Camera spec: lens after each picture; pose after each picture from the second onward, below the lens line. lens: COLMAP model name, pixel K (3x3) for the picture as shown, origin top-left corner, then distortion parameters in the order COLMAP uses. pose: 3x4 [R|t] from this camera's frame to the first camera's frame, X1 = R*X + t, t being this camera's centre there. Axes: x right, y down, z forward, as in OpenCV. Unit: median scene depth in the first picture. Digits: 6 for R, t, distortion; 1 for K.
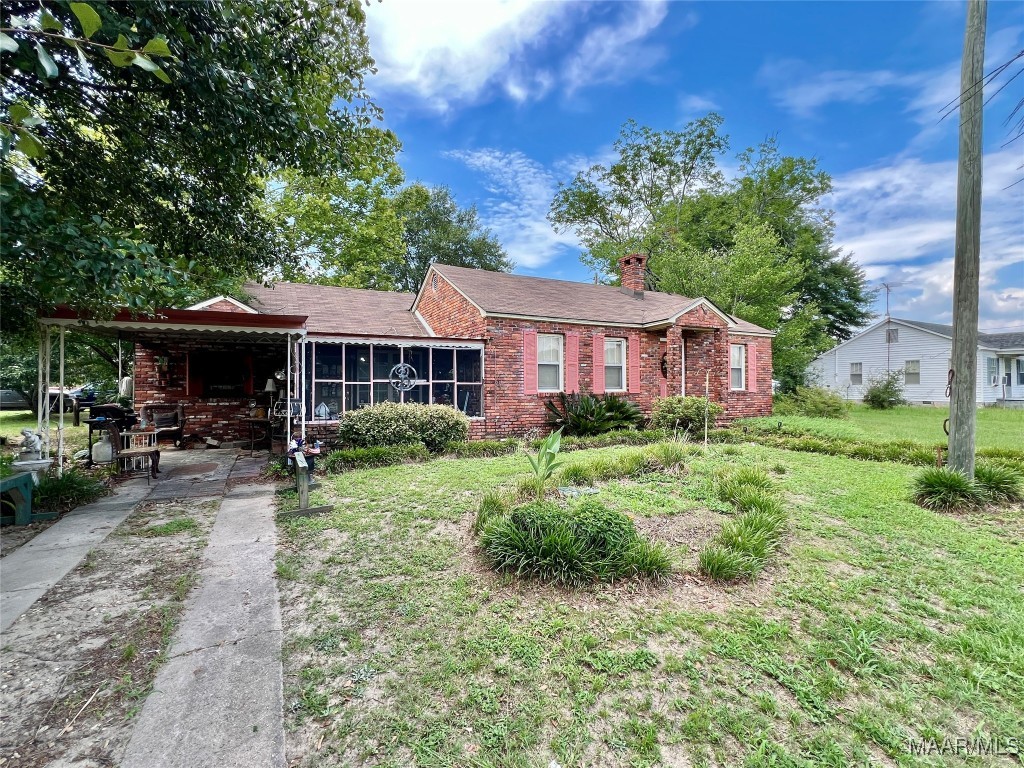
lens RADIAL K [[456.6, 0, 507.8], [0, 456.6, 379.6], [0, 0, 1]] dist [0.001438, -0.000679]
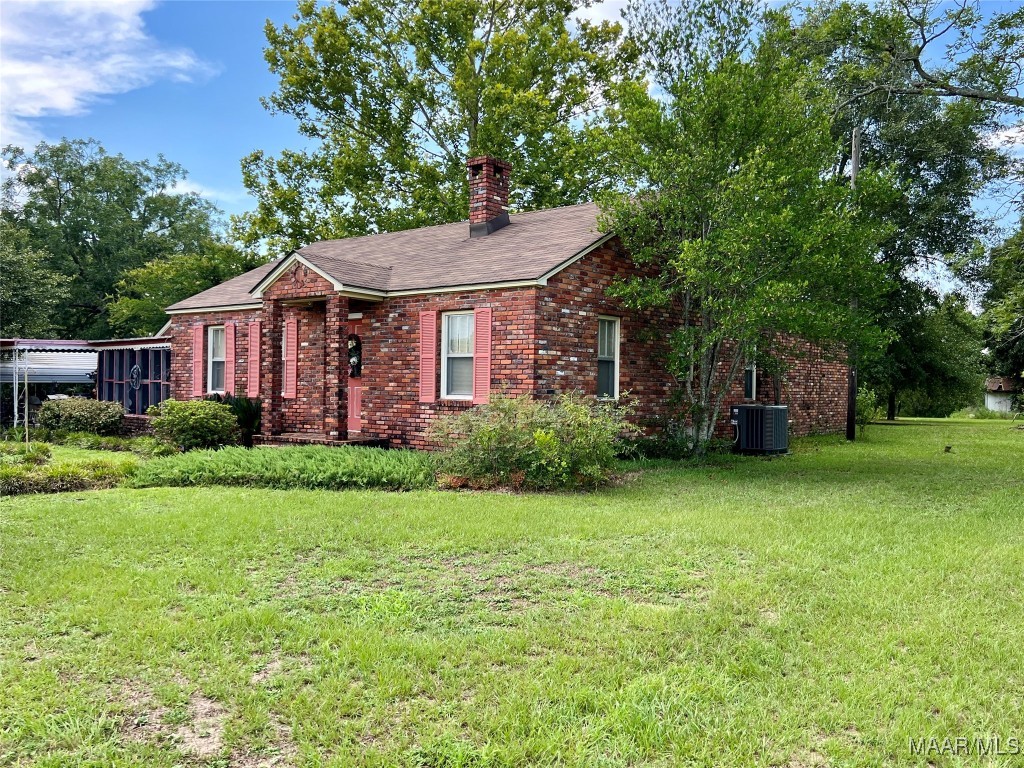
lens RADIAL K [[849.0, 0, 535.9], [0, 849.0, 396.7], [0, 0, 1]] dist [-0.002043, -0.030043]
pose [[0.435673, 0.019086, -0.899902, 1.852536], [0.001118, 0.999763, 0.021745, -0.001078], [0.900104, -0.010480, 0.435549, 0.874806]]
